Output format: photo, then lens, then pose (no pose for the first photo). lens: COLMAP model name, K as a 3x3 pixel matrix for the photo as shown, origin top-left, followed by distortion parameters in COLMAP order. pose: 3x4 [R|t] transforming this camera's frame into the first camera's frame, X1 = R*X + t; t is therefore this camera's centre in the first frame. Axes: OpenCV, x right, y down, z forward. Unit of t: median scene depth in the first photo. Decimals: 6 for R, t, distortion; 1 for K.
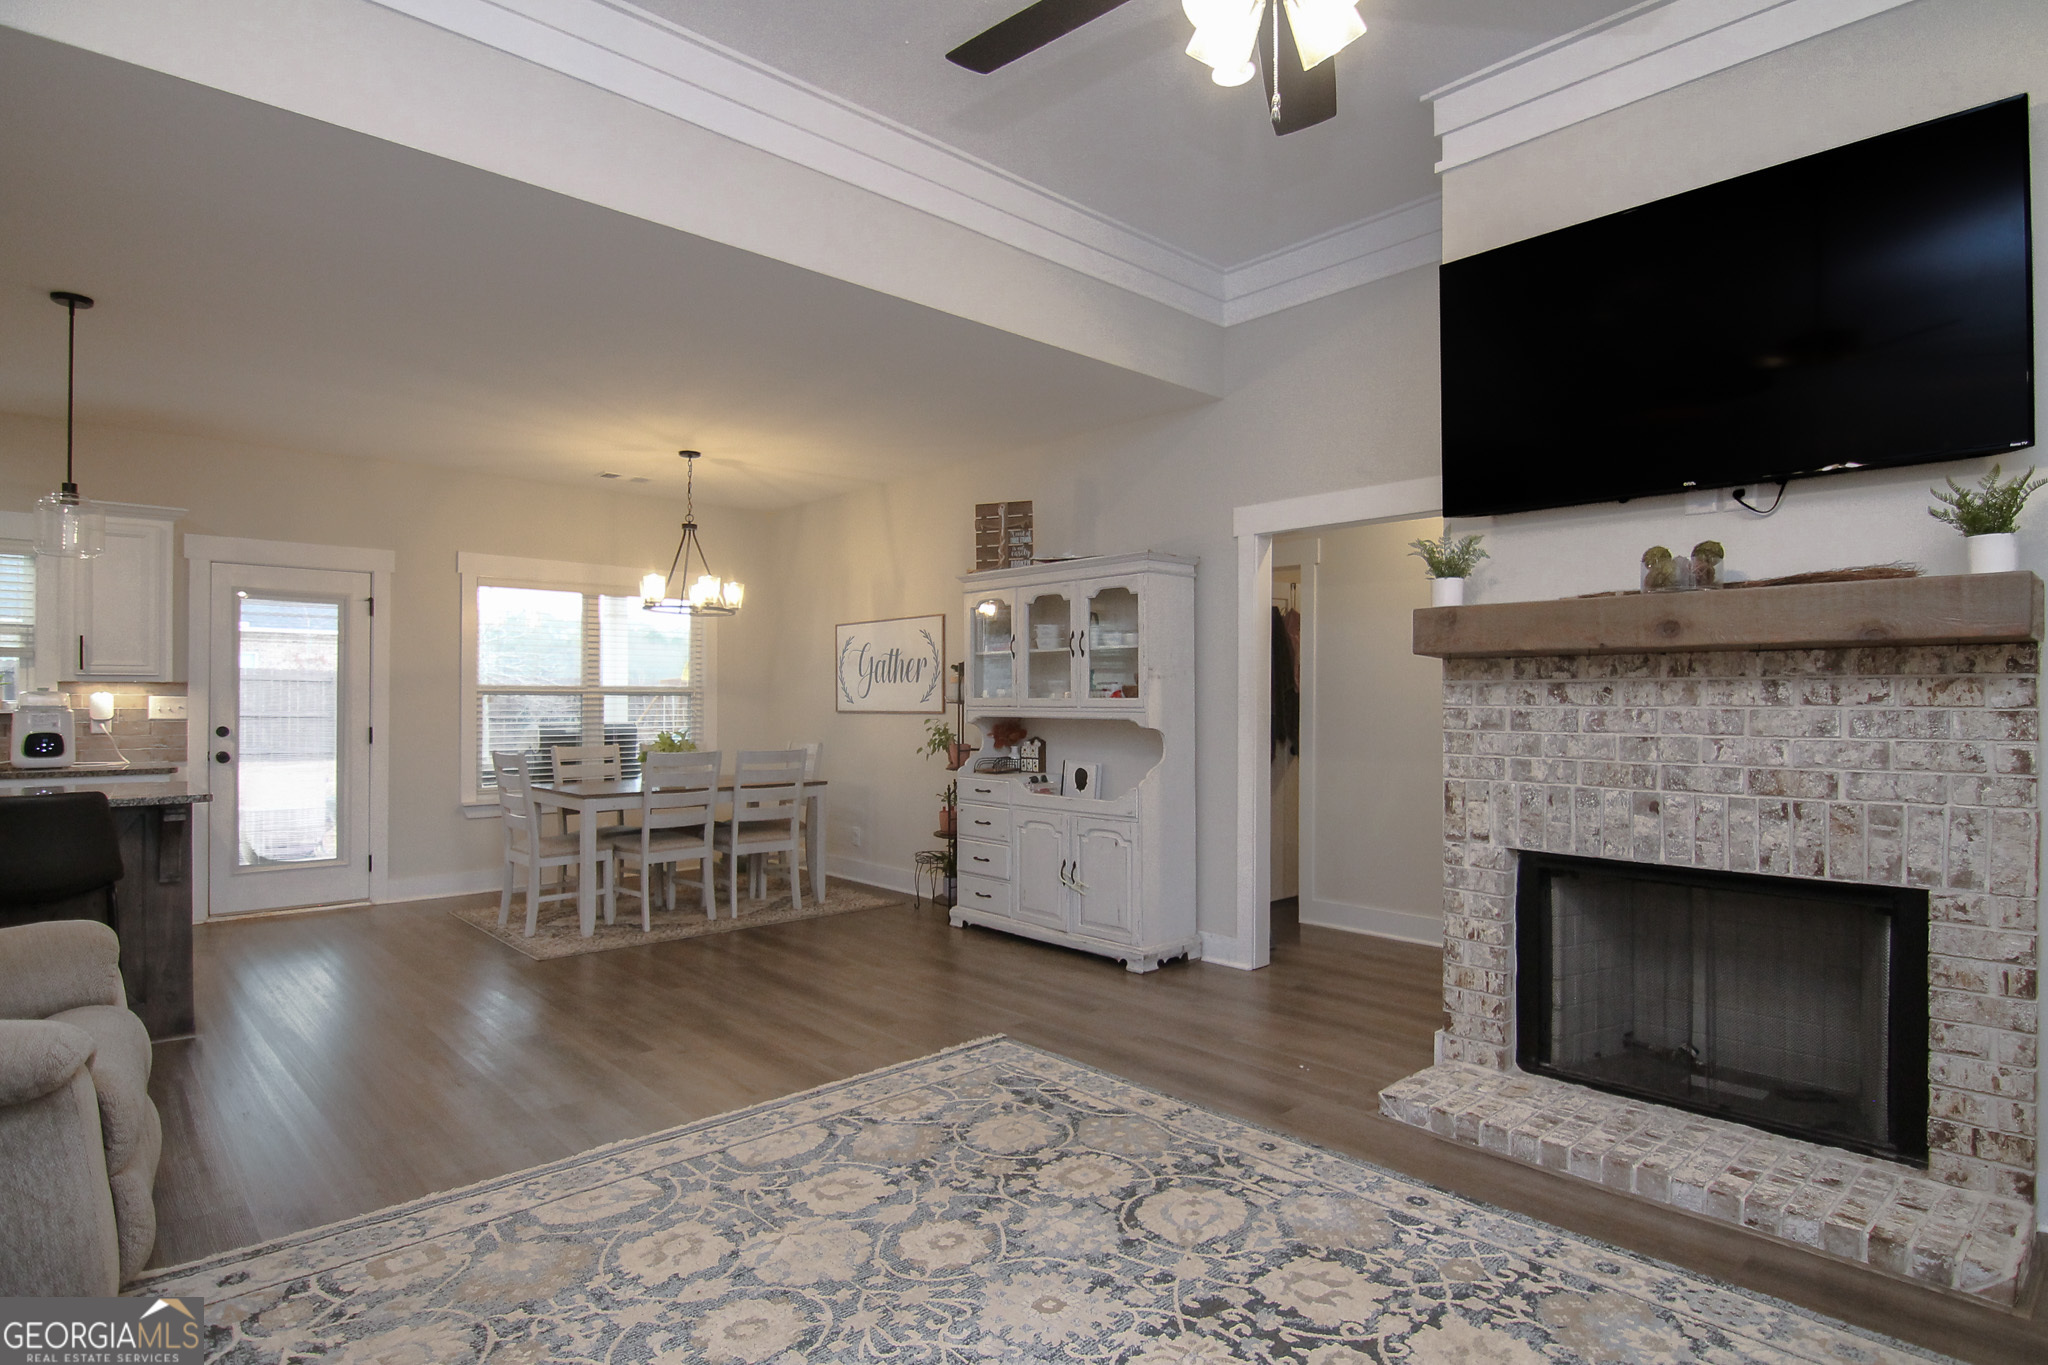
lens RADIAL K [[1087.4, 0, 1023.3], [0, 1087.4, 697.3], [0, 0, 1]] dist [-0.004512, -0.002870]
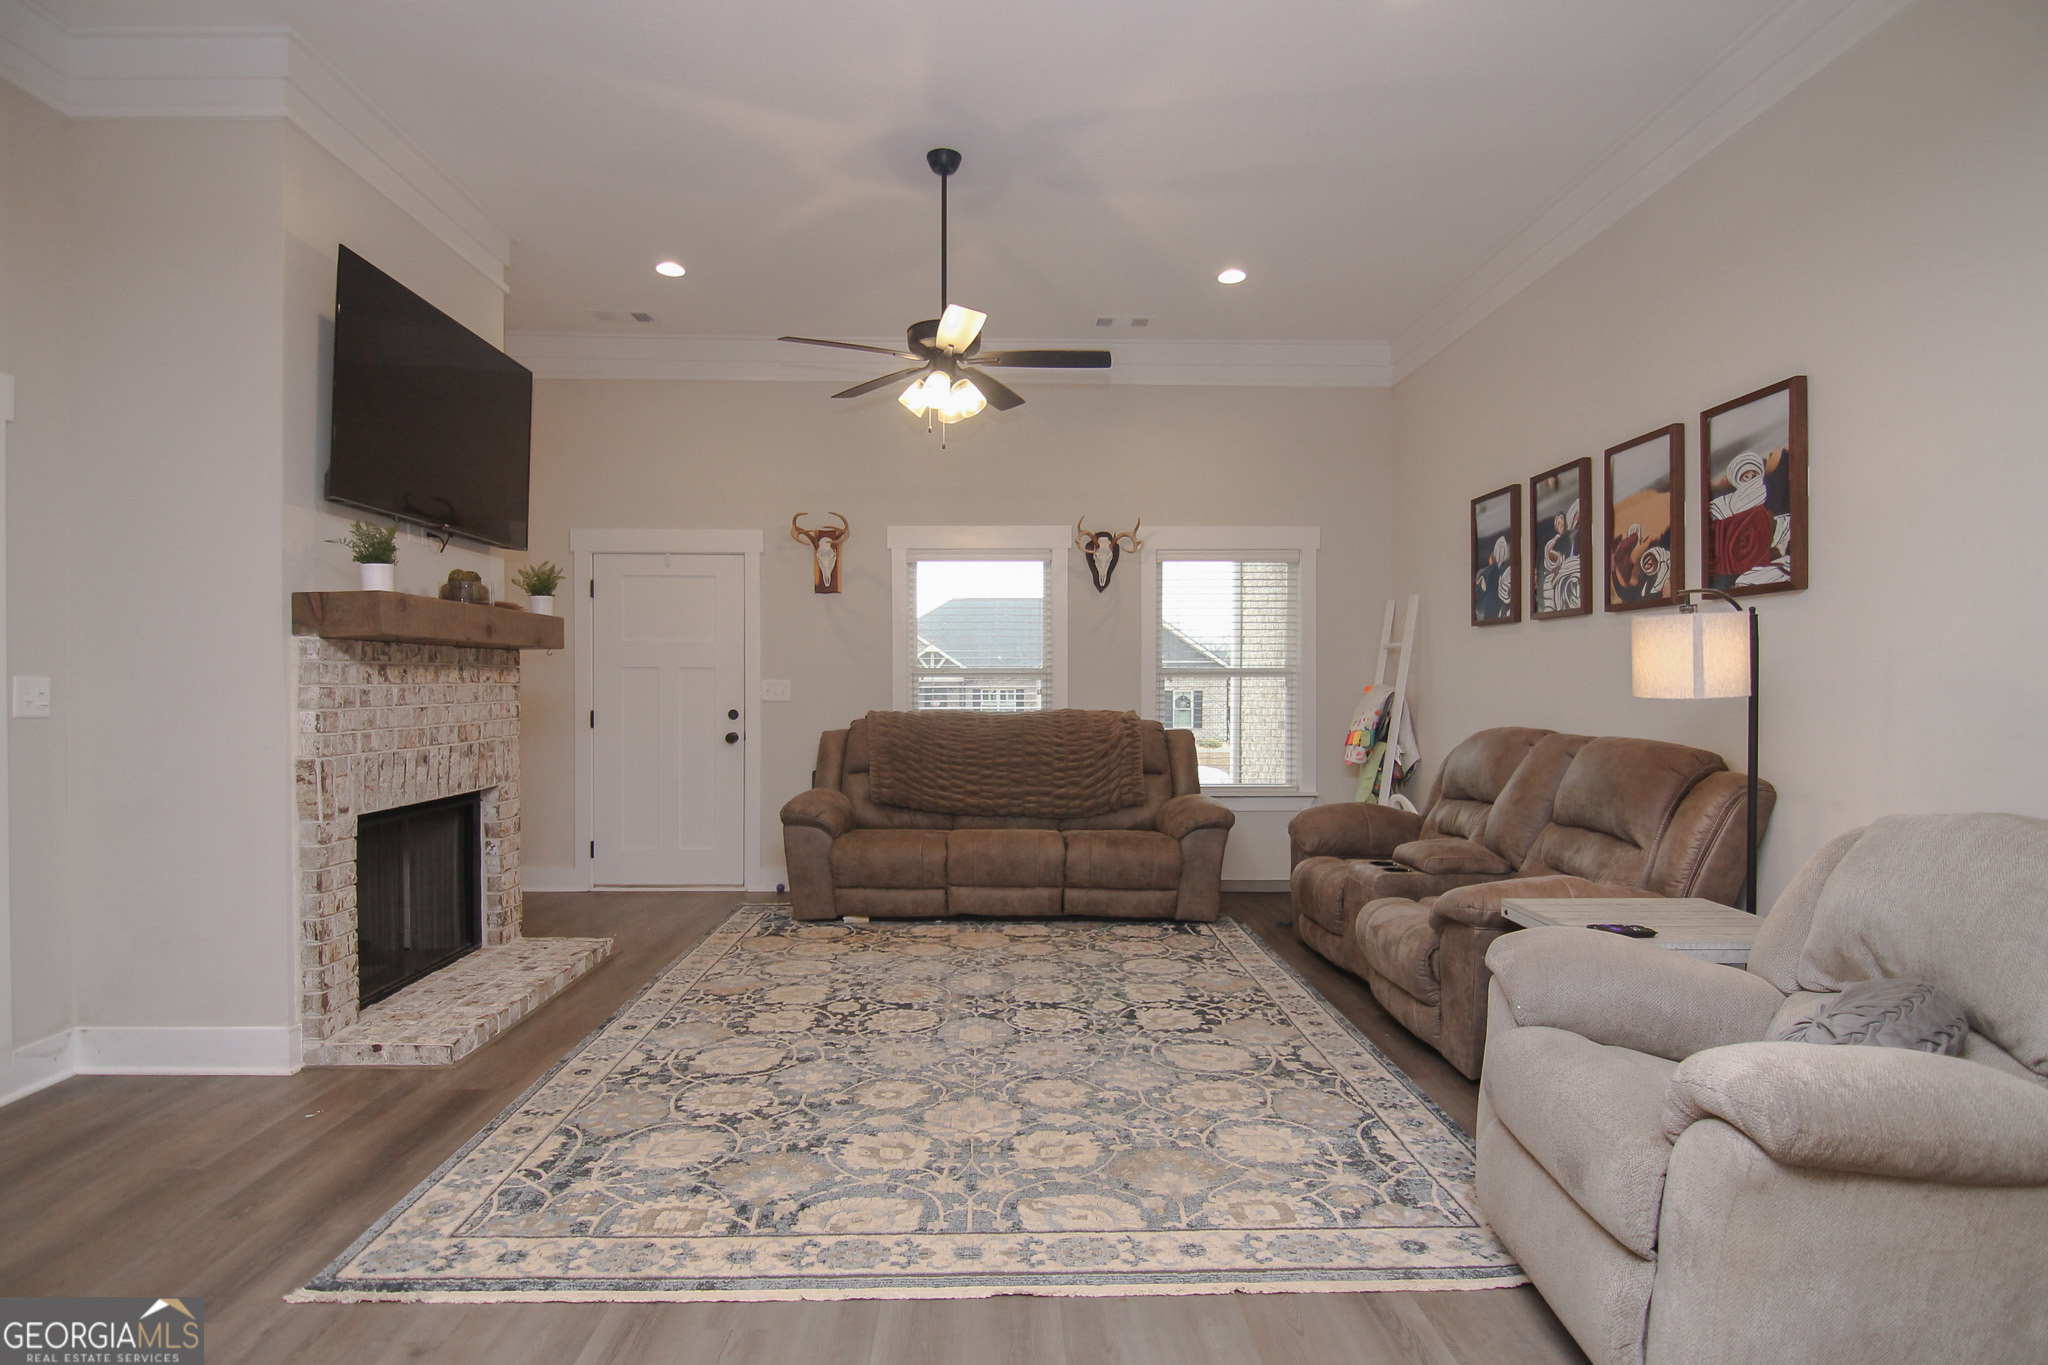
lens RADIAL K [[1087.4, 0, 1020.2], [0, 1087.4, 680.9], [0, 0, 1]] dist [-0.004512, -0.002870]
pose [[-0.757652, -0.001770, 0.652657, -0.834120], [-0.003206, 0.999994, -0.001010, 0.003189], [-0.652651, -0.002858, -0.757653, 1.510168]]
